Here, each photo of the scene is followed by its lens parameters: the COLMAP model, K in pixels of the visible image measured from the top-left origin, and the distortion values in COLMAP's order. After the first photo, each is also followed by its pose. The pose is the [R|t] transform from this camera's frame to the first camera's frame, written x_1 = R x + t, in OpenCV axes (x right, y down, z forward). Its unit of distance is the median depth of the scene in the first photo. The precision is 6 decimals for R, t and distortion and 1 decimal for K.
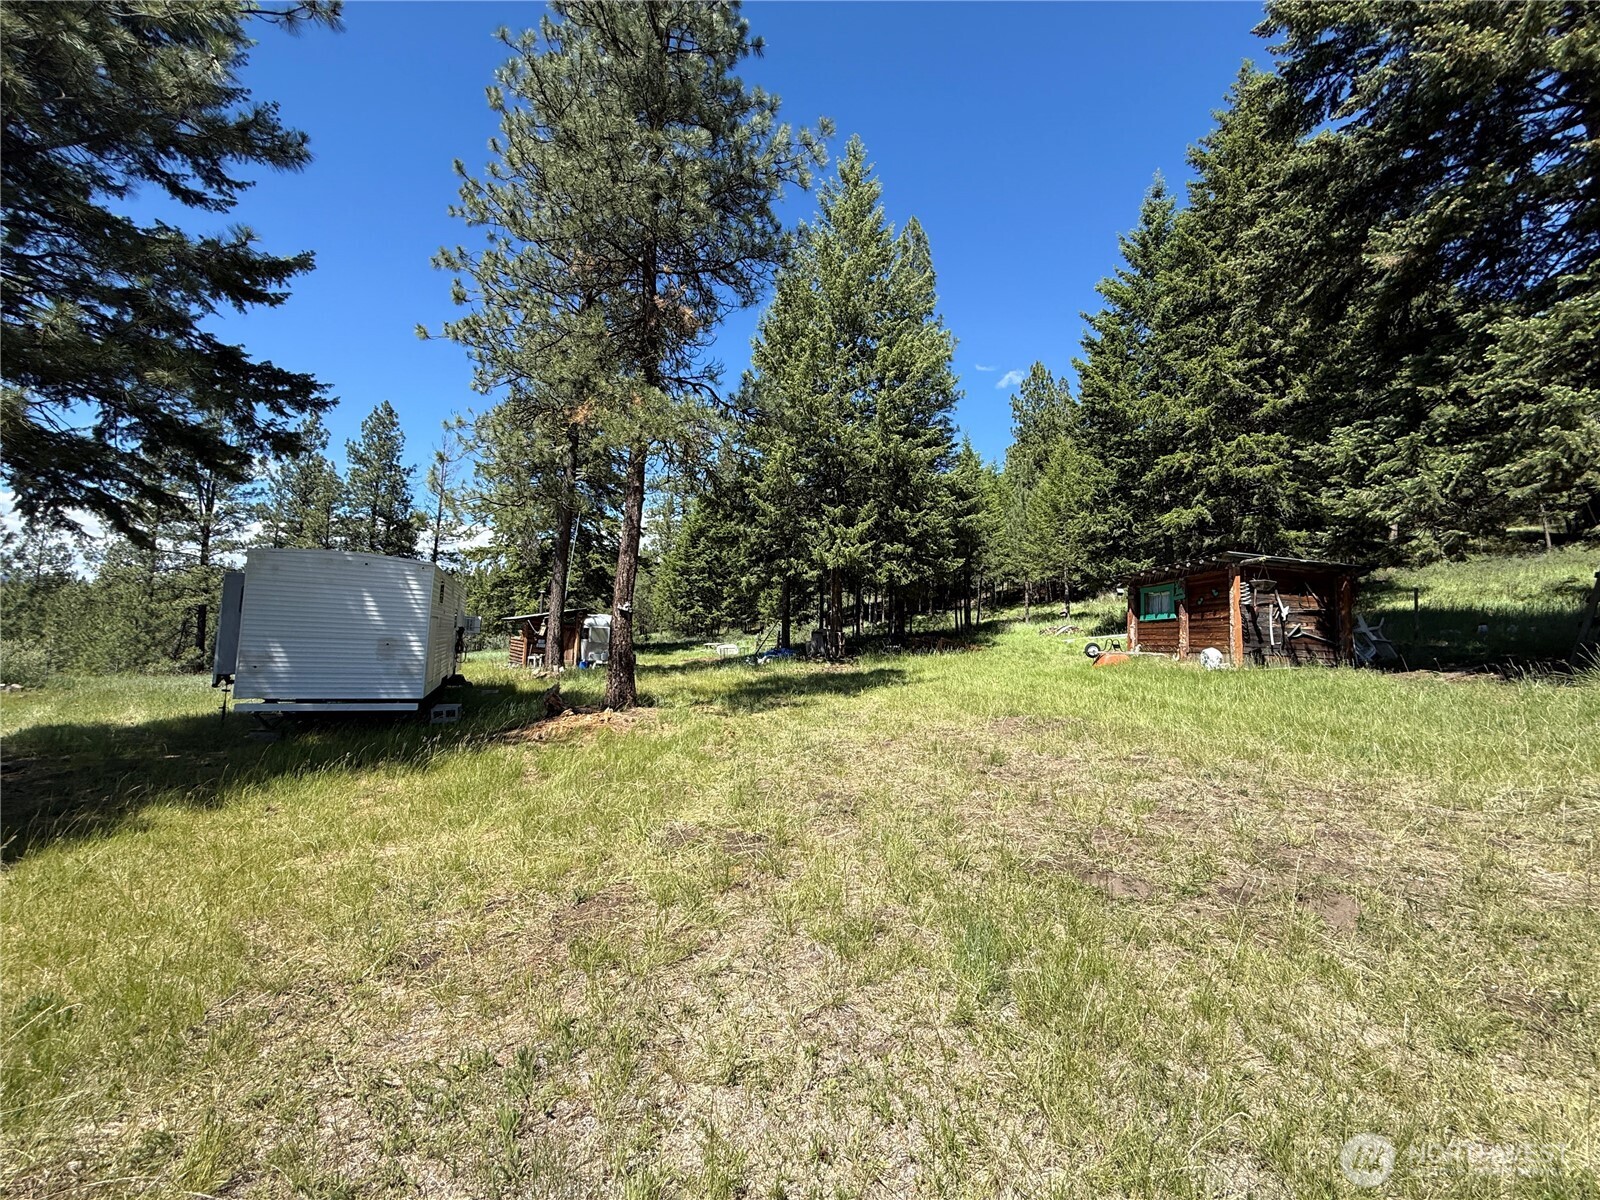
lens RADIAL K [[632.9, 0, 798.1], [0, 632.9, 601.4], [0, 0, 1]] dist [0.002152, 0.000496]
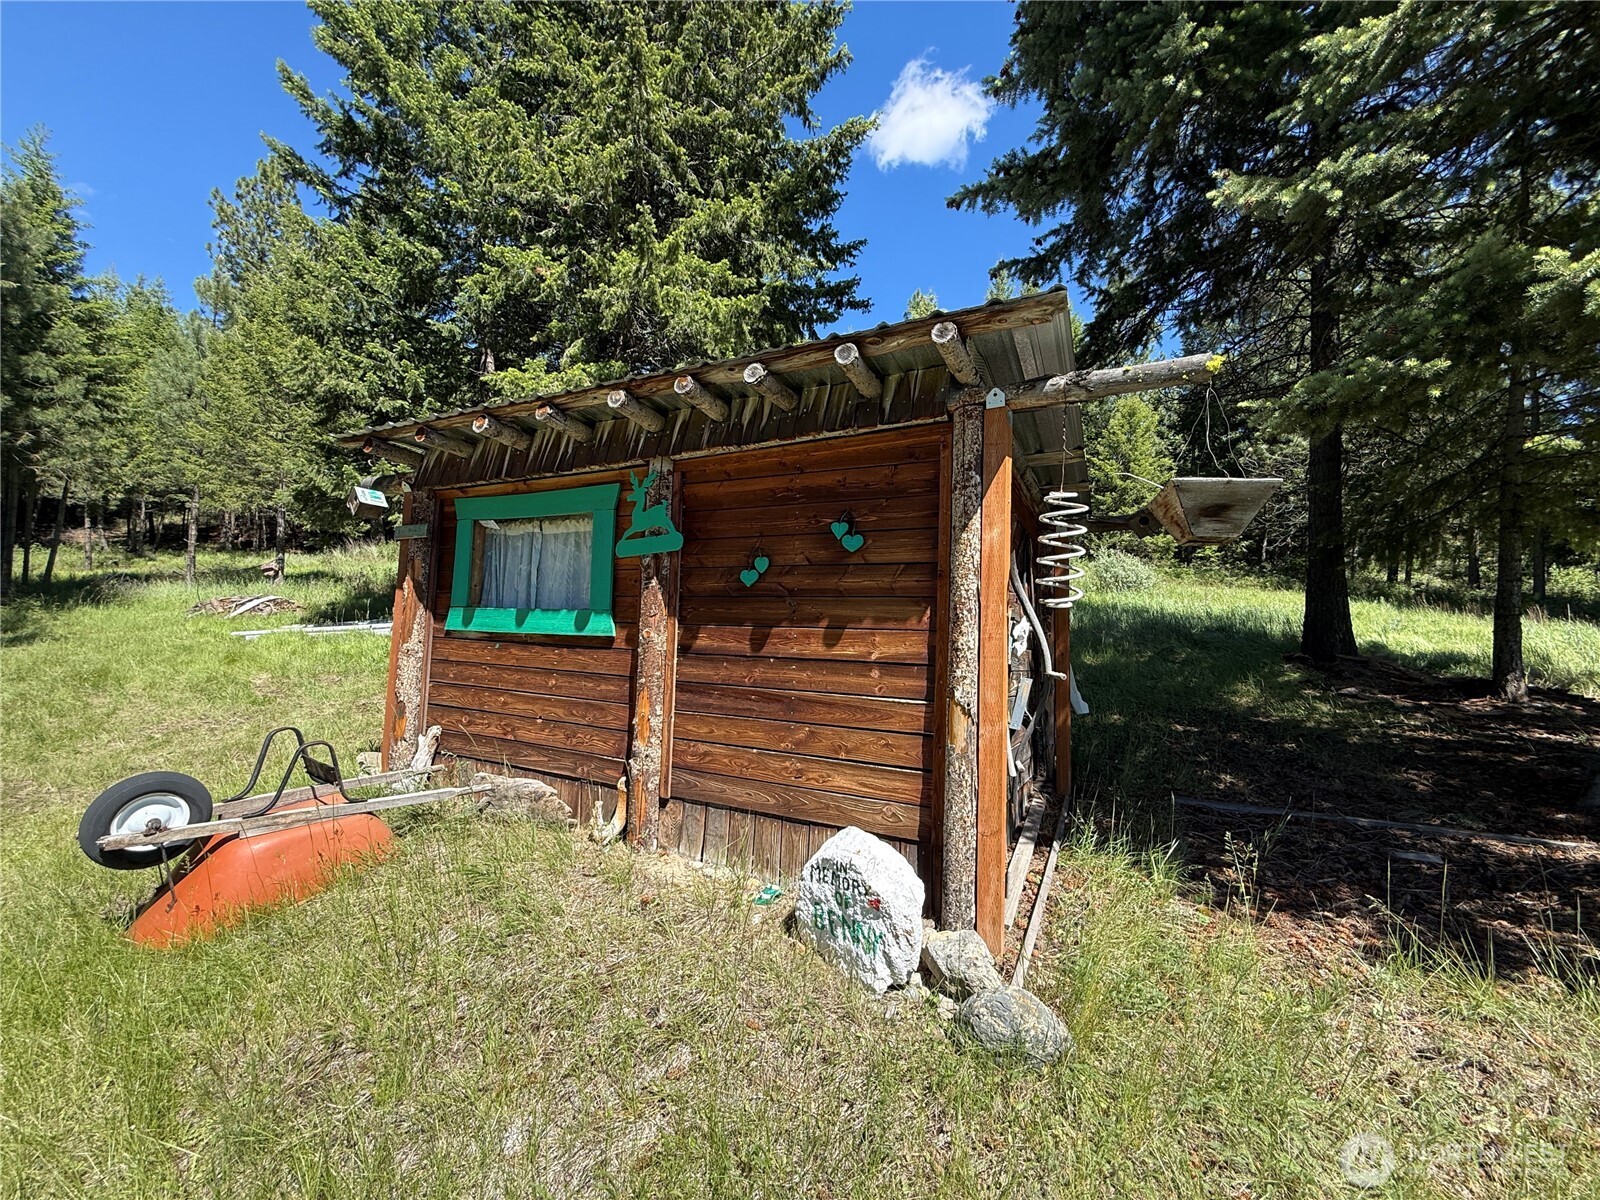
lens RADIAL K [[632.9, 0, 798.1], [0, 632.9, 601.4], [0, 0, 1]] dist [0.002152, 0.000496]
pose [[0.498879, 0.036765, 0.865892, 0.259635], [-0.085536, 0.996311, 0.006978, 0.004146], [-0.862441, -0.077546, 0.500183, 0.500193]]
